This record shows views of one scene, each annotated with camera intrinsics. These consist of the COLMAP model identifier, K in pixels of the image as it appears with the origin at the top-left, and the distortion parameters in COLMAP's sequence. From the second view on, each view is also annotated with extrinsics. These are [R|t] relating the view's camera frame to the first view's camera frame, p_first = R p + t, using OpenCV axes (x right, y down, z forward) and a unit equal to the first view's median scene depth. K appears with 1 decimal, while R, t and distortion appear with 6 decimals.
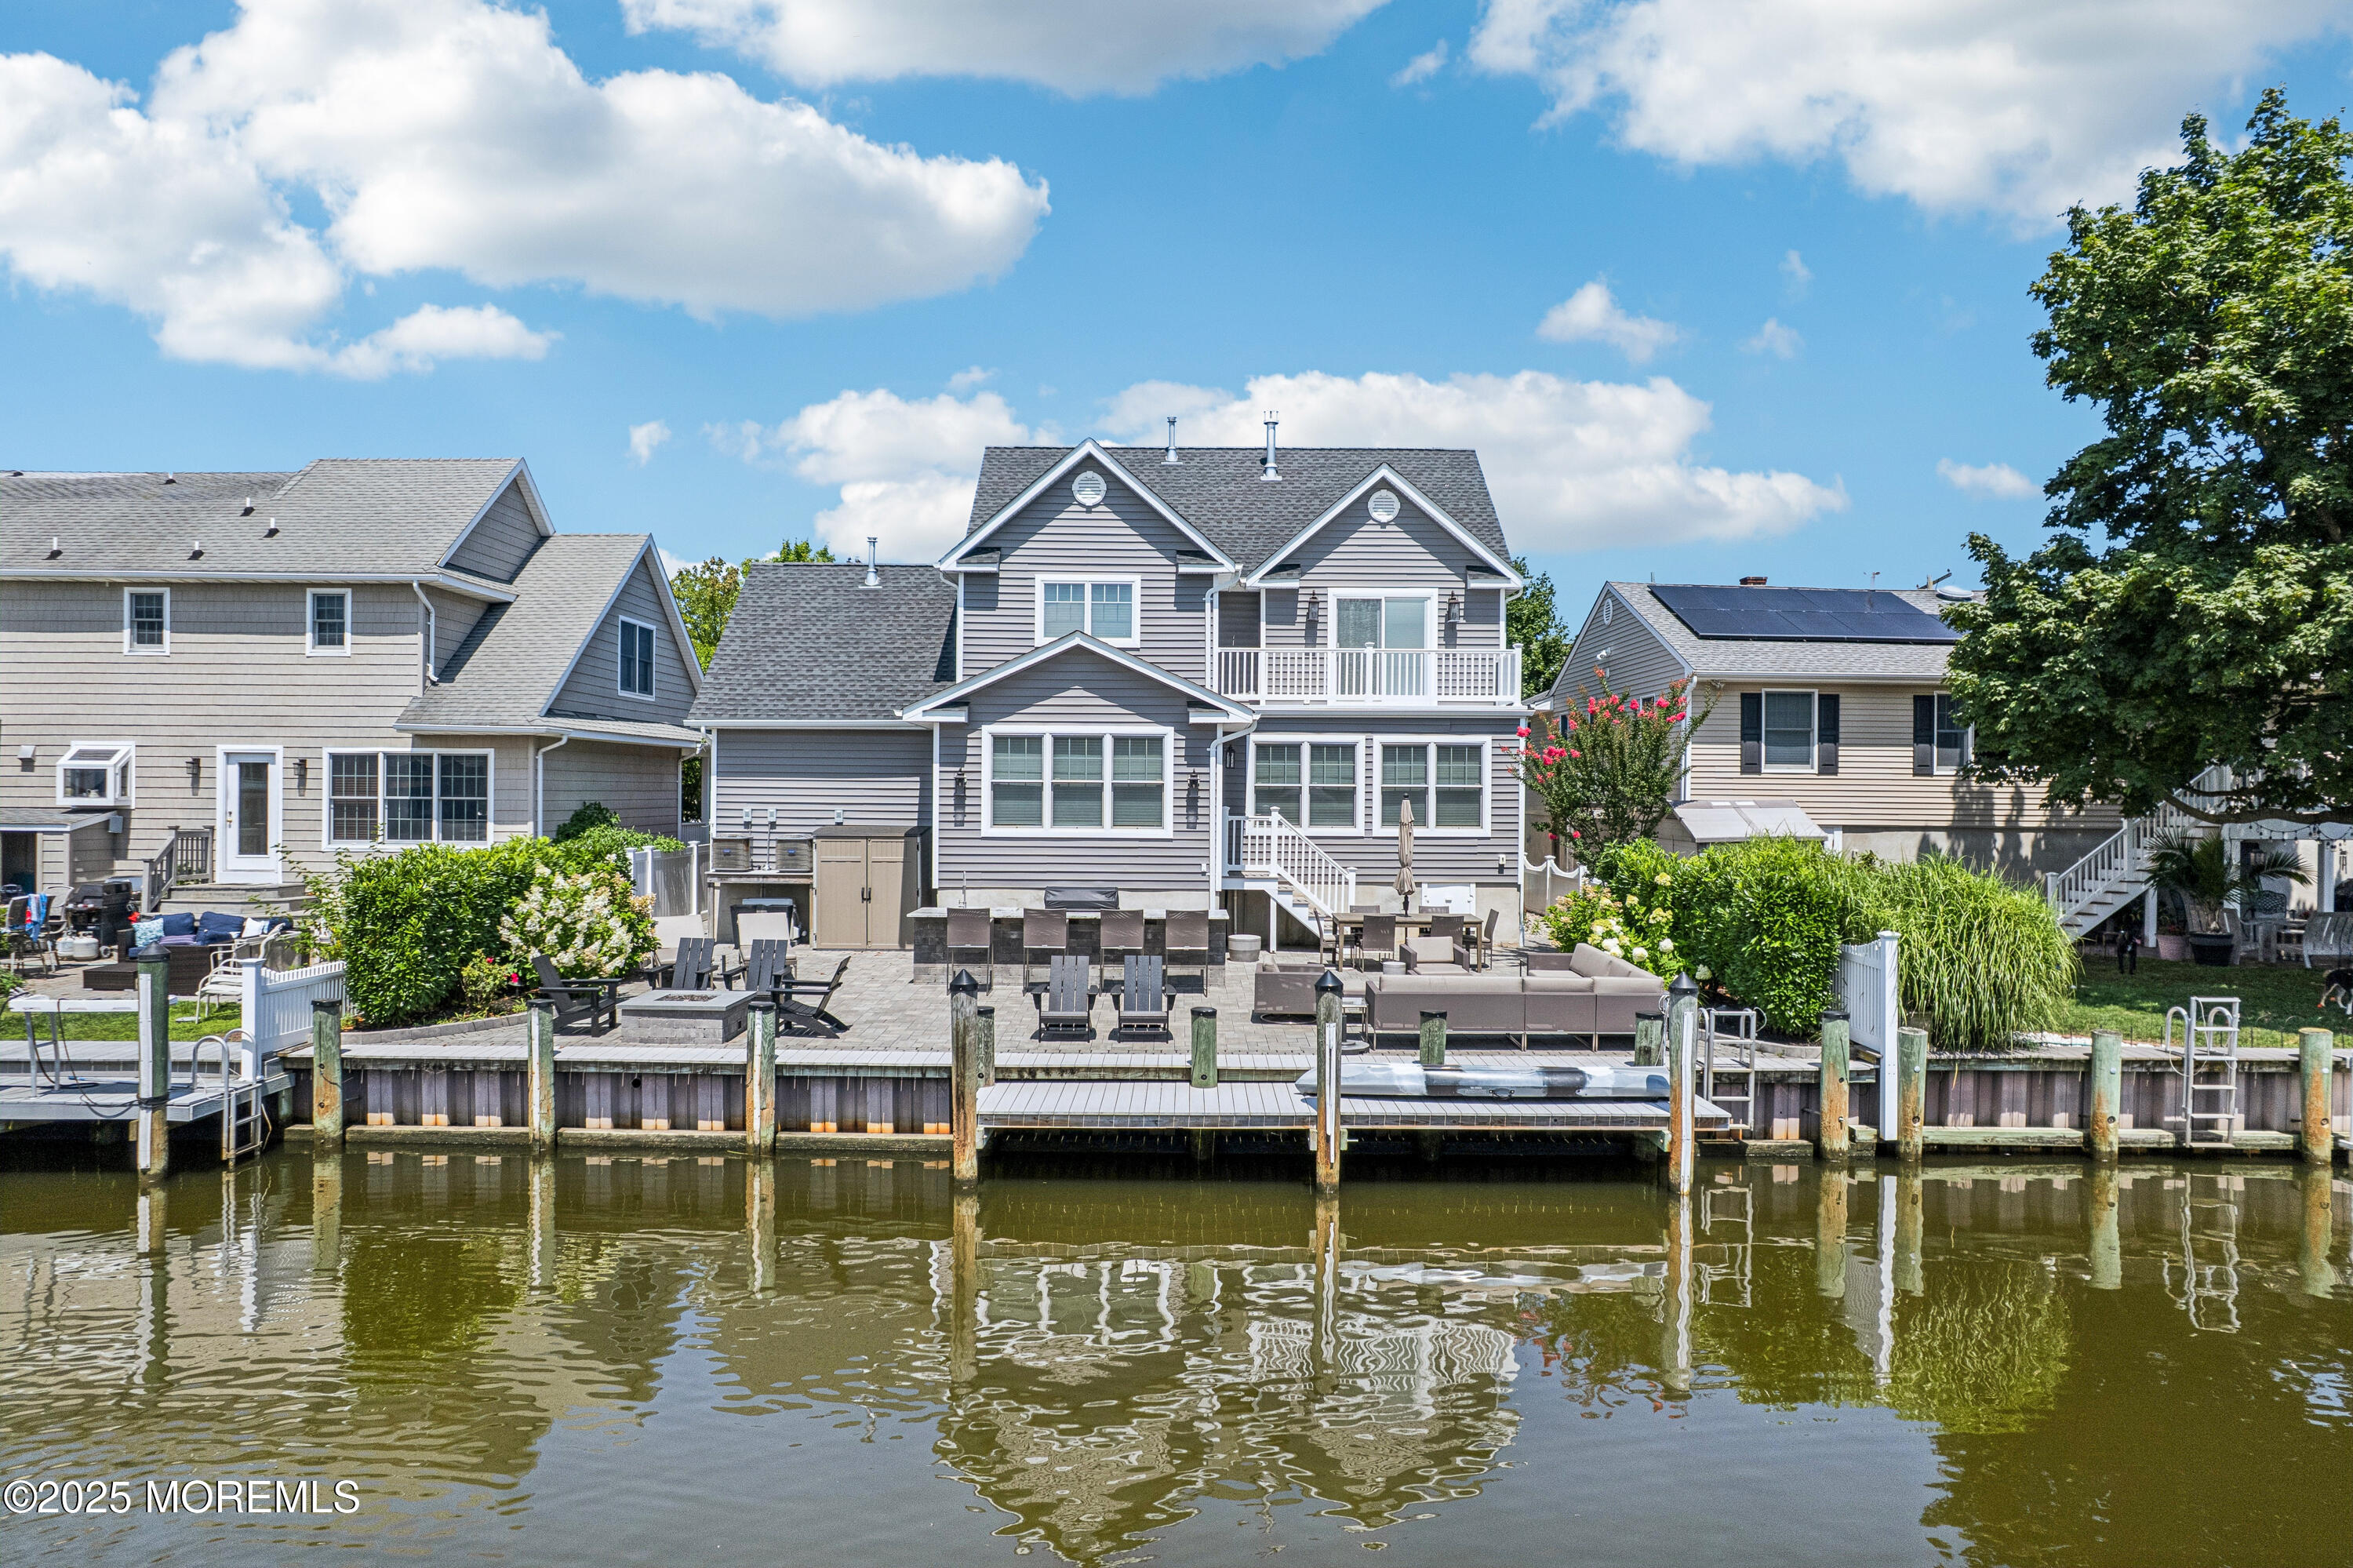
lens RADIAL K [[1504.3, 0, 1176.5], [0, 1504.3, 784.0], [0, 0, 1]] dist [-0.077071, 0.071040]
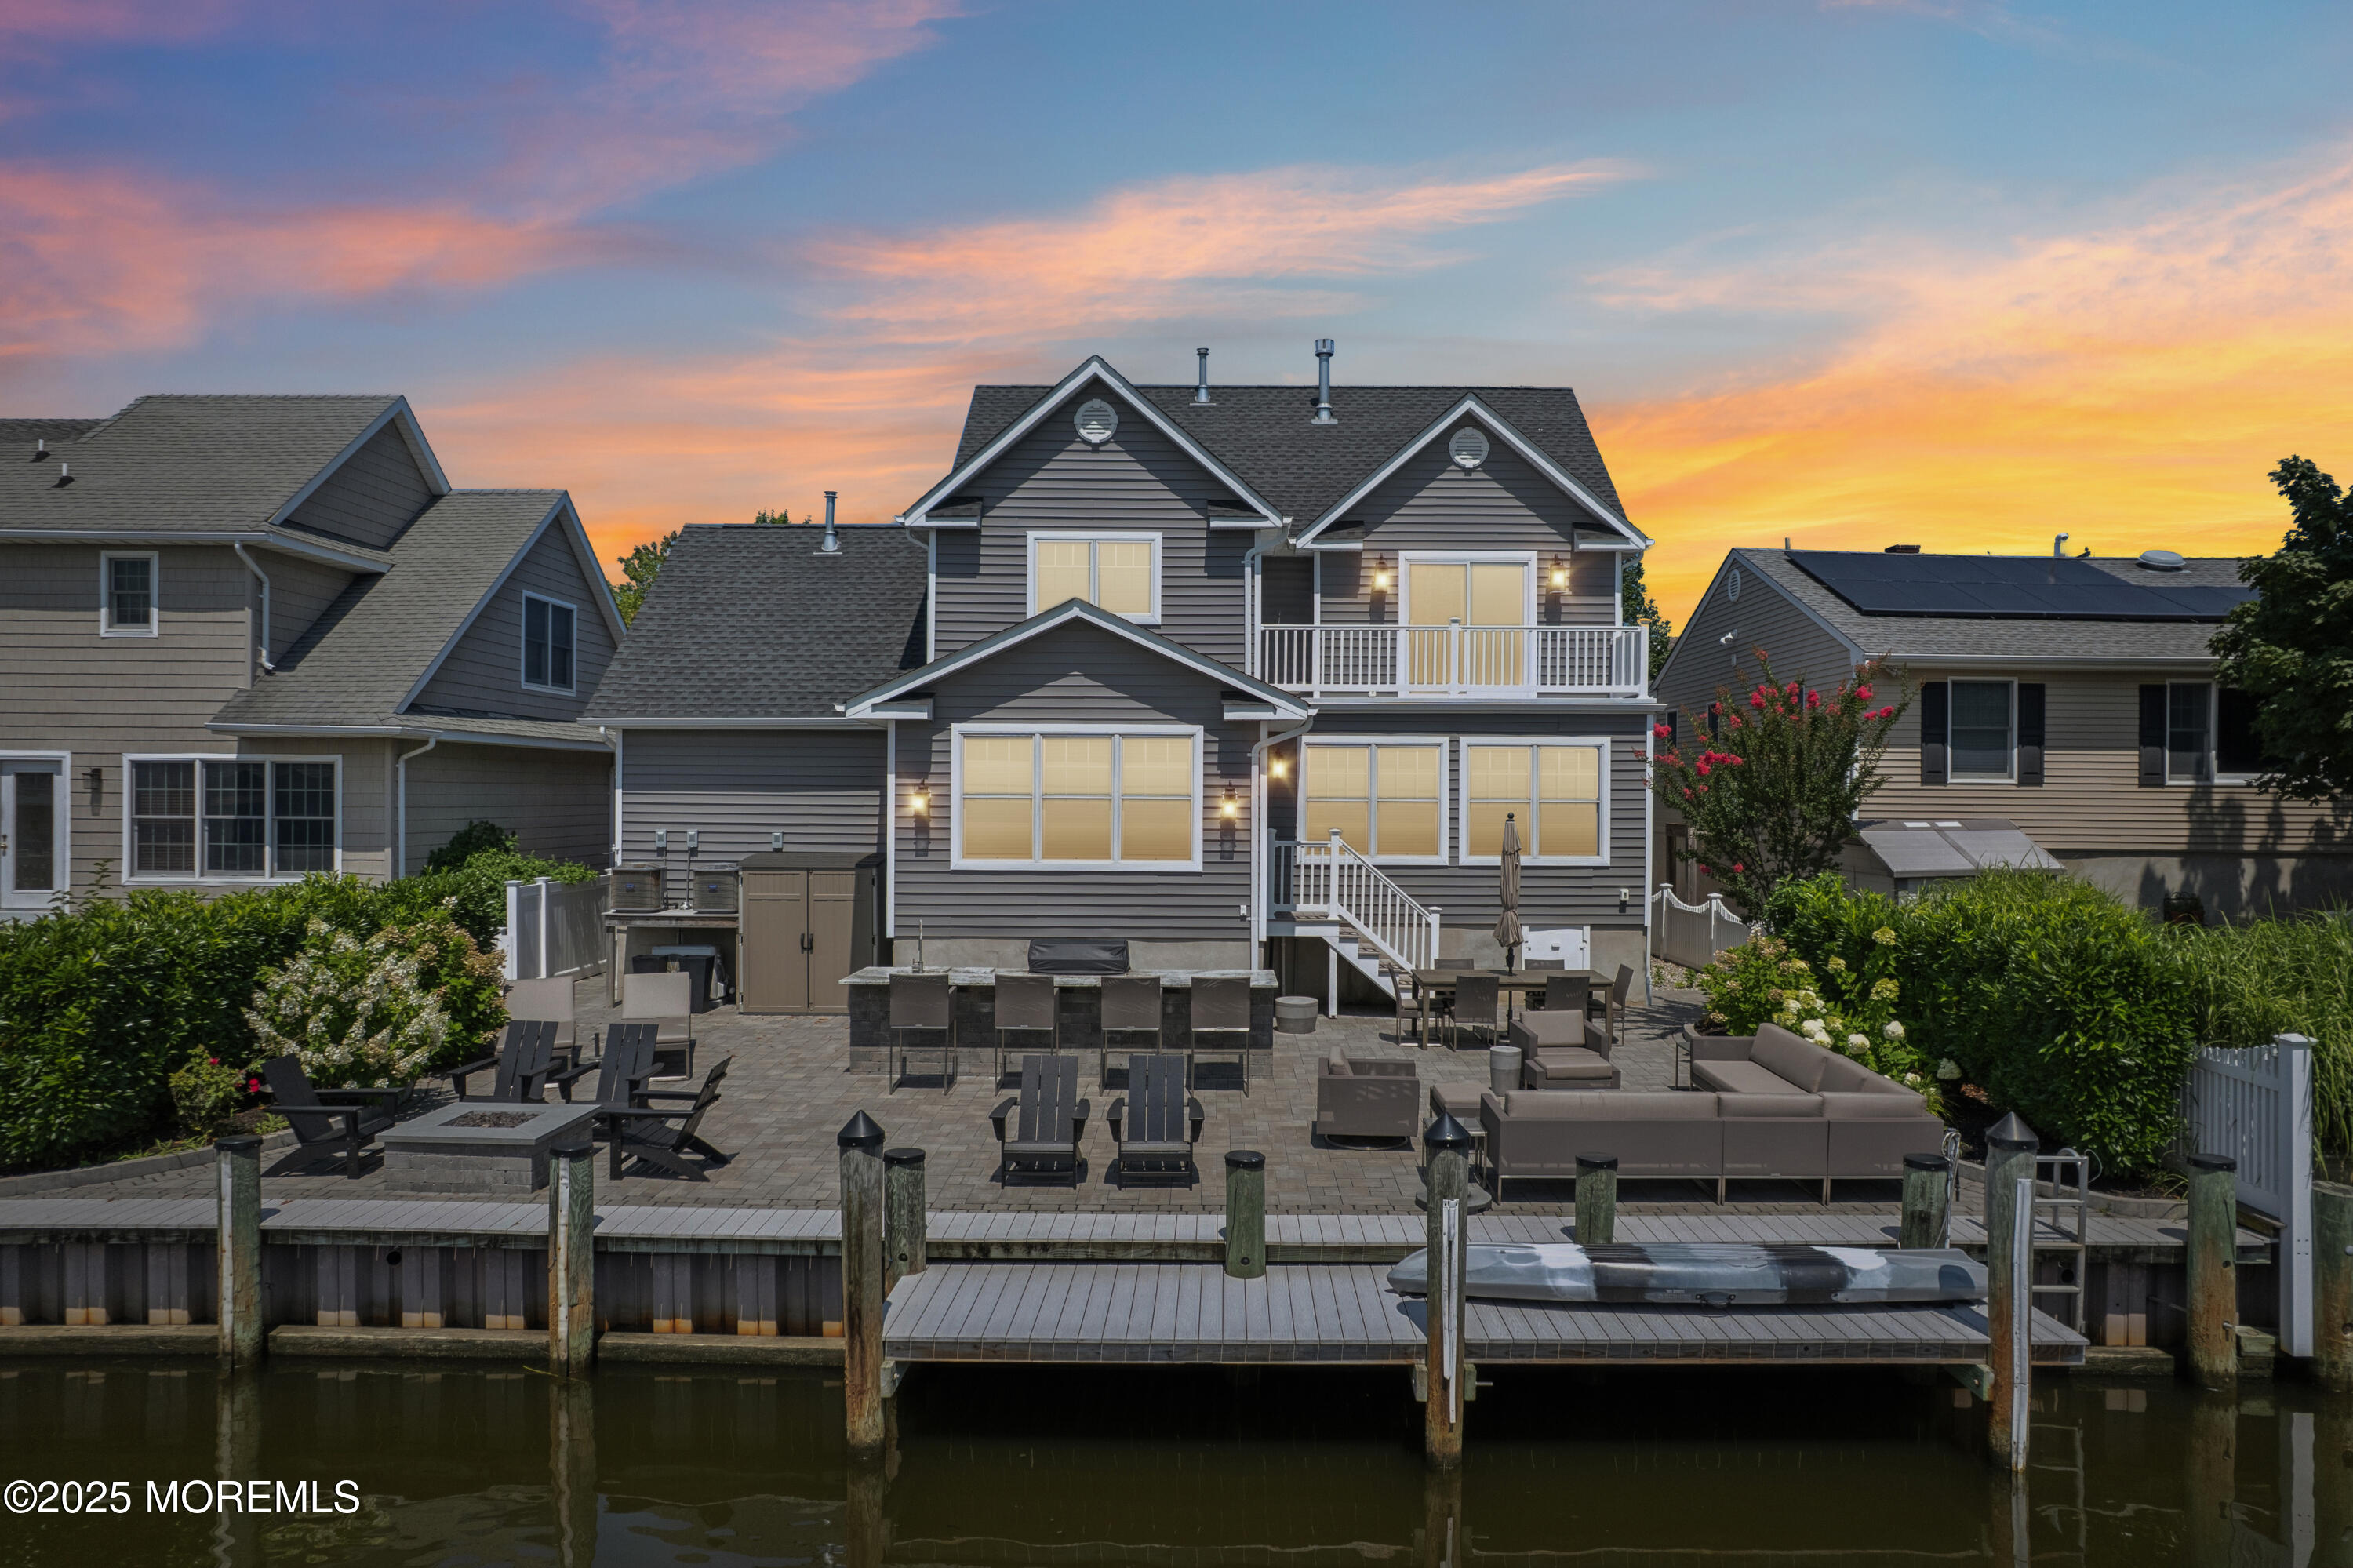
lens RADIAL K [[1525.9, 0, 1204.9], [0, 1525.9, 785.5], [0, 0, 1]] dist [-0.084224, 0.075672]
pose [[0.999985, -0.001118, -0.005272, 0.002983], [0.001112, 0.999999, -0.001096, -0.006707], [0.005273, 0.001090, 0.999986, 0.230401]]
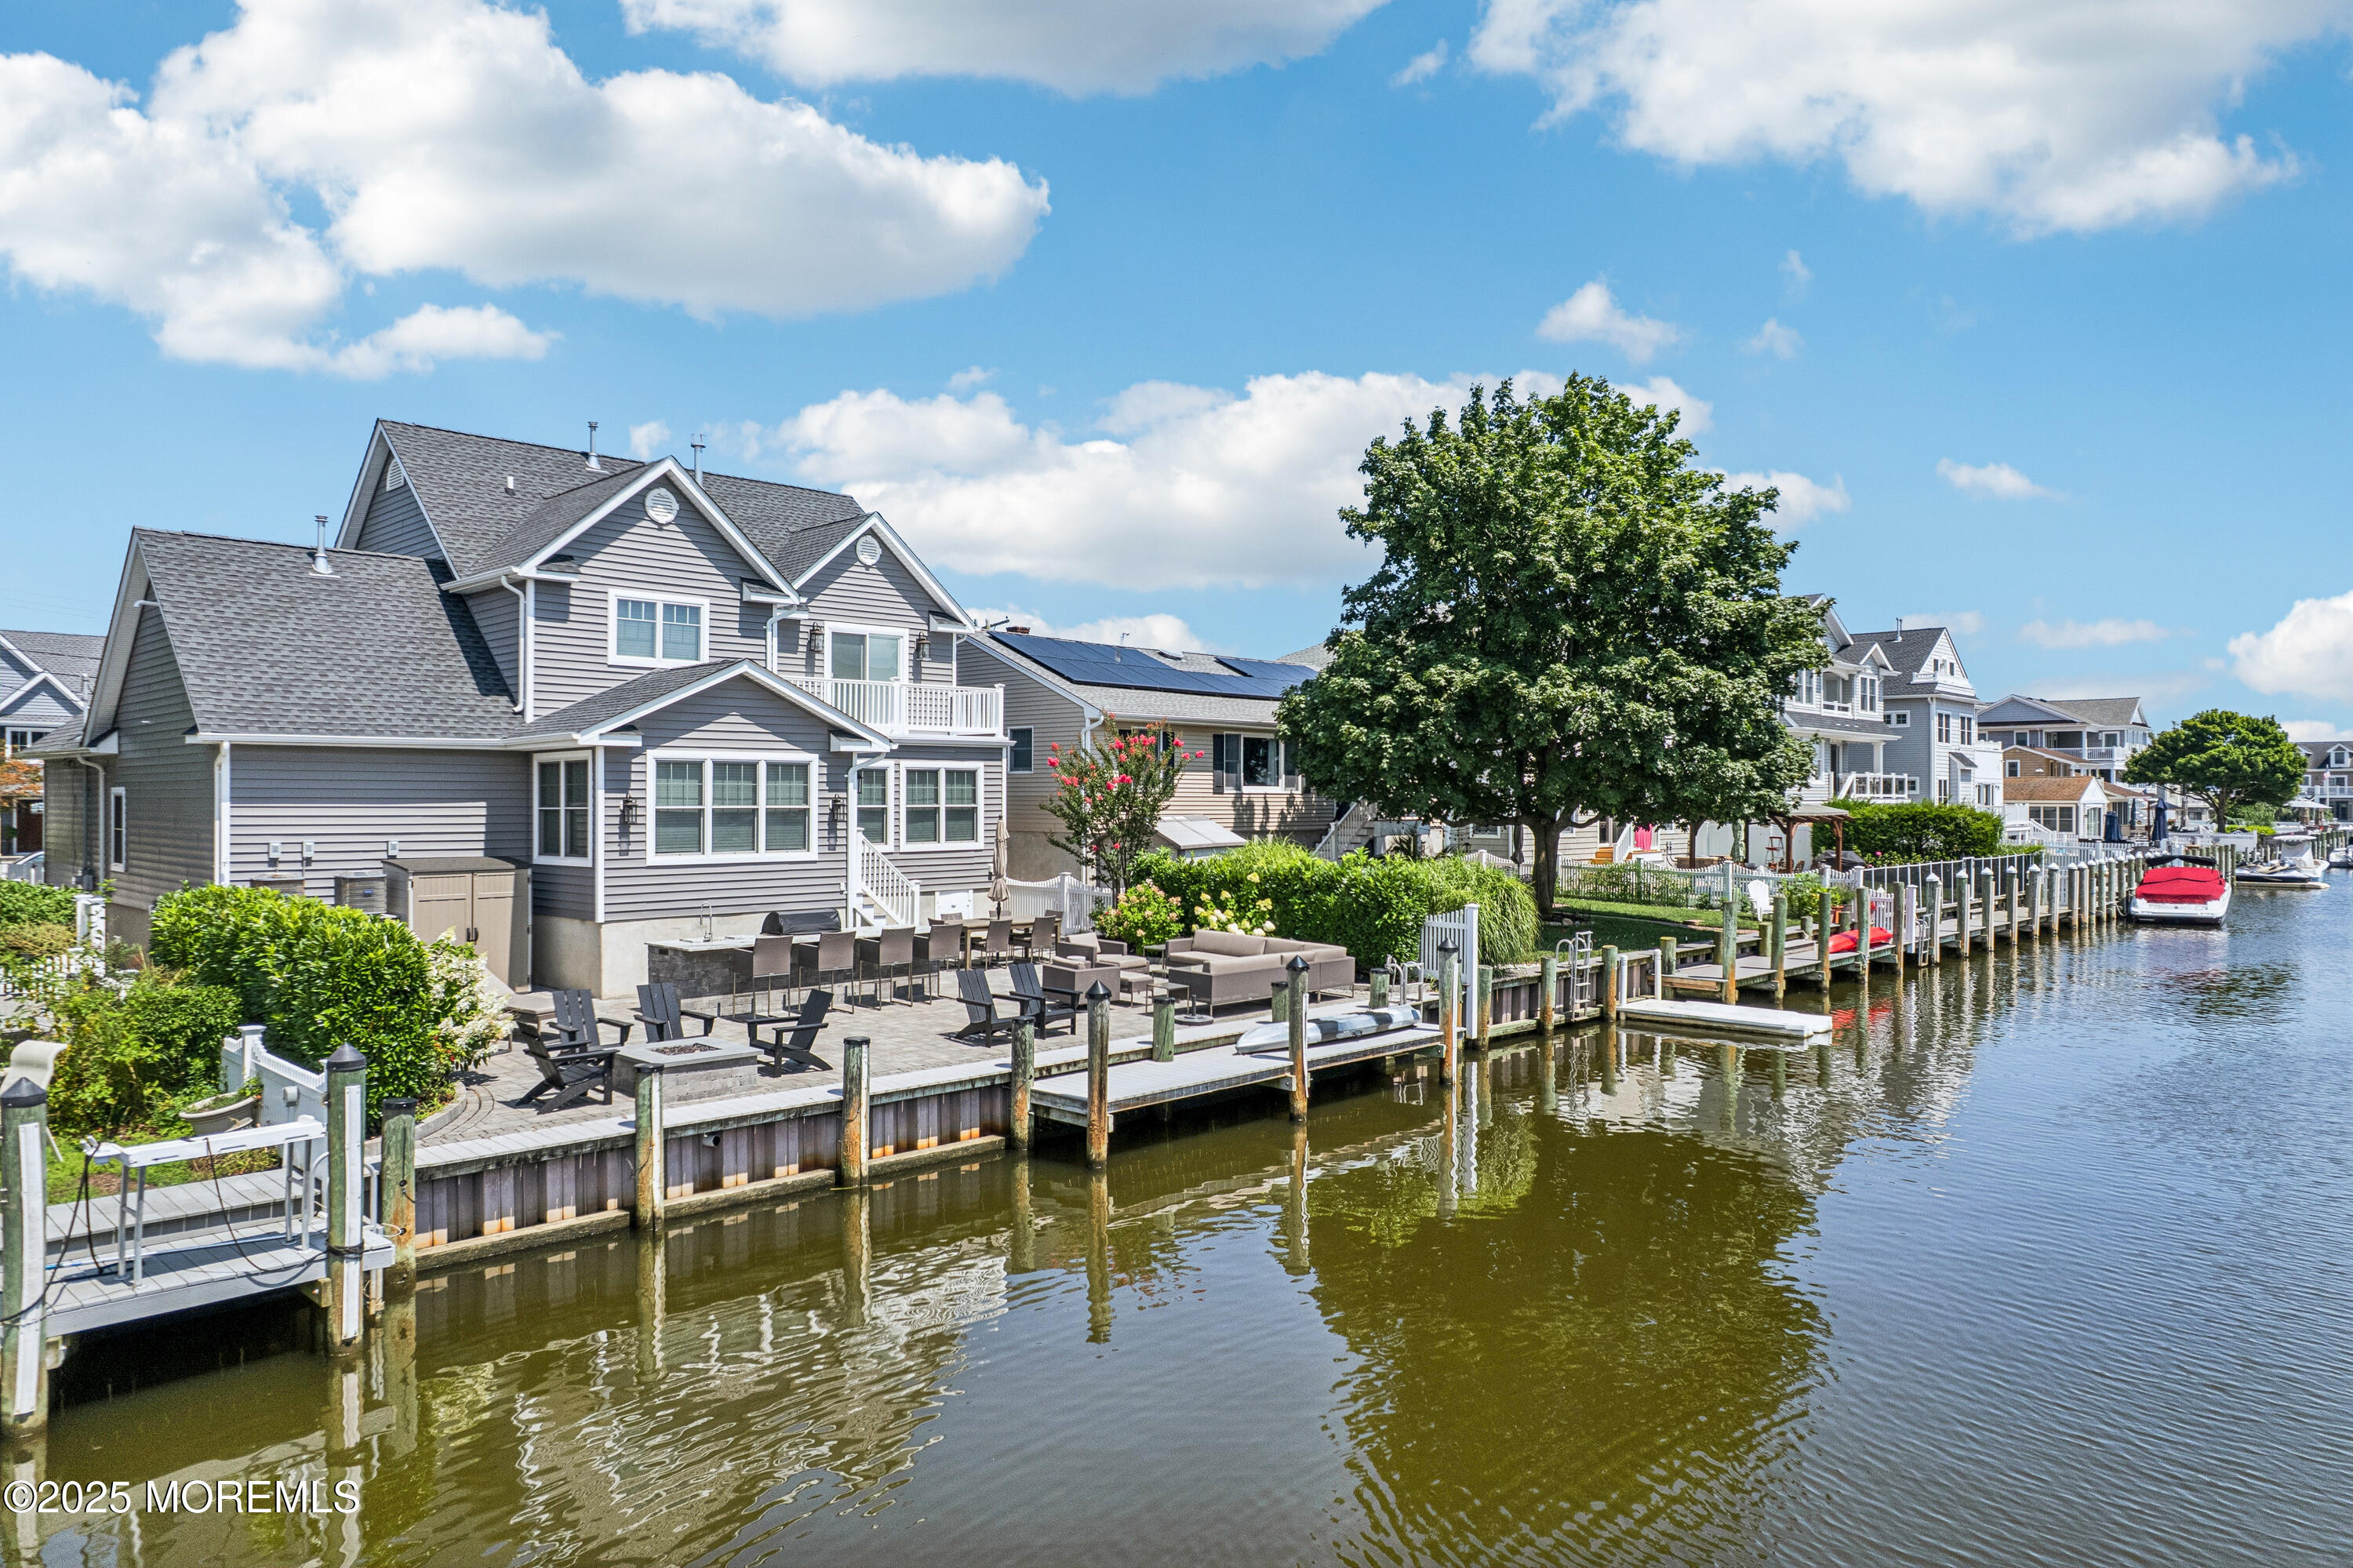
lens RADIAL K [[1504.3, 0, 1176.5], [0, 1504.3, 784.0], [0, 0, 1]] dist [-0.077071, 0.071040]
pose [[0.692170, 0.000087, 0.721734, -0.584462], [-0.000894, 0.999999, 0.000737, -0.018211], [-0.721734, -0.001155, 0.692170, 0.093814]]
